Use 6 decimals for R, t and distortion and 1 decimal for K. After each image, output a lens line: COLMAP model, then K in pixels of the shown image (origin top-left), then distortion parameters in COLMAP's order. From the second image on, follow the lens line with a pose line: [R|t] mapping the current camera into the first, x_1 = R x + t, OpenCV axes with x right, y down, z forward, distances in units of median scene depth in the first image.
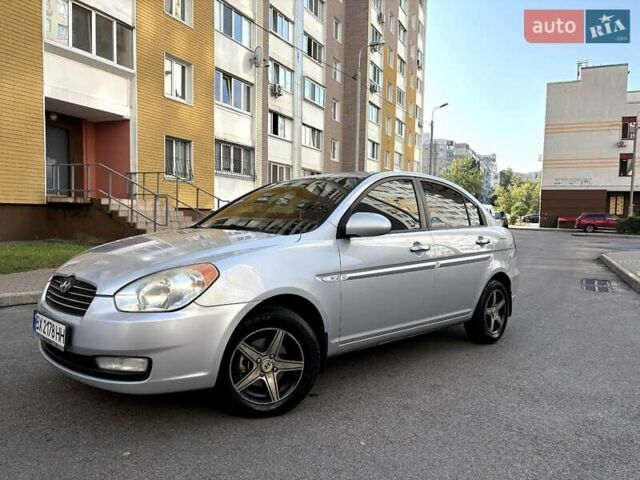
lens RADIAL K [[493.1, 0, 317.6], [0, 493.1, 240.8], [0, 0, 1]] dist [0.039149, -0.037199]
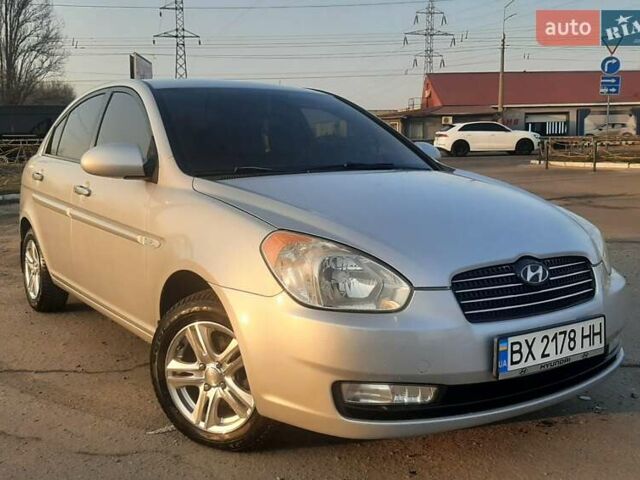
lens RADIAL K [[490.9, 0, 320.0], [0, 490.9, 240.0], [0, 0, 1]] dist [0.039853, -0.035470]
pose [[0.268062, -0.122529, 0.955578, -0.207472], [0.048264, 0.992342, 0.113704, -0.006184], [-0.962192, 0.015640, 0.271923, 0.193948]]
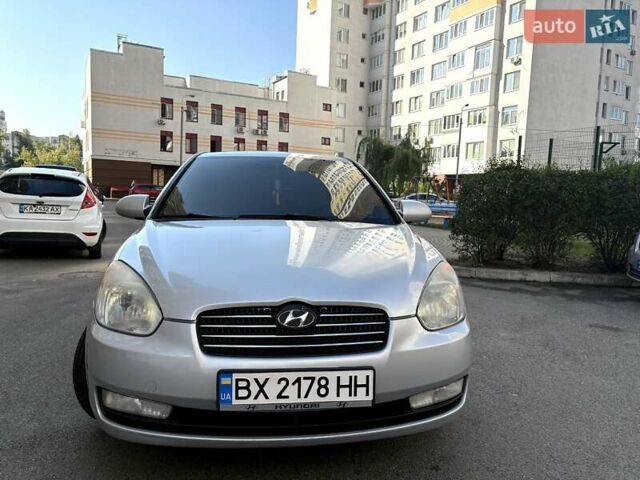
lens RADIAL K [[490.9, 0, 320.0], [0, 490.9, 240.0], [0, 0, 1]] dist [0.039853, -0.035470]
pose [[0.597260, -0.067975, 0.799162, -0.178024], [0.016859, 0.997246, 0.072224, -0.010450], [-0.801870, -0.029664, 0.596761, 0.105250]]
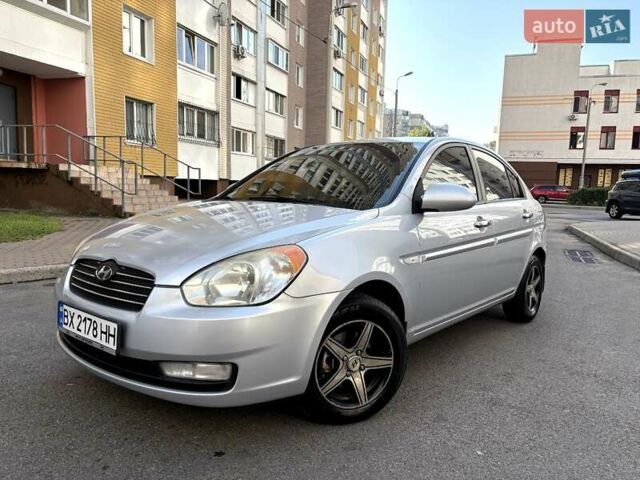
lens RADIAL K [[490.9, 0, 320.0], [0, 490.9, 240.0], [0, 0, 1]] dist [0.039853, -0.035470]
pose [[0.994790, -0.002804, 0.101910, -0.042812], [-0.003419, 0.998142, 0.060839, -0.002071], [-0.101891, -0.060870, 0.992932, 0.030517]]
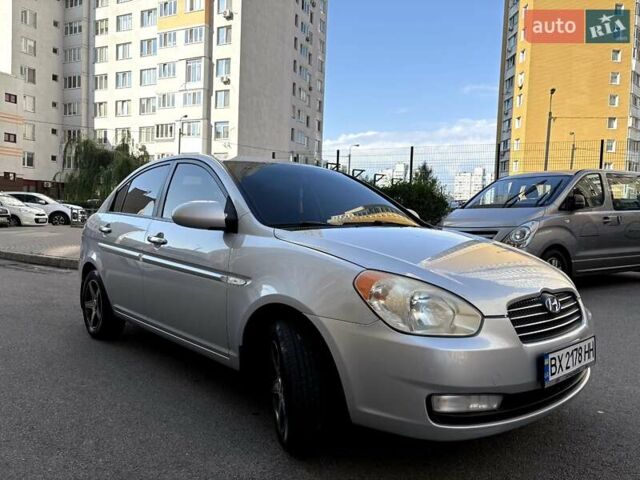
lens RADIAL K [[490.9, 0, 320.0], [0, 490.9, 240.0], [0, 0, 1]] dist [0.039853, -0.035470]
pose [[0.045925, -0.062043, 0.997016, -0.234114], [0.011187, 0.998039, 0.061592, -0.011828], [-0.998882, 0.008325, 0.046529, 0.238353]]
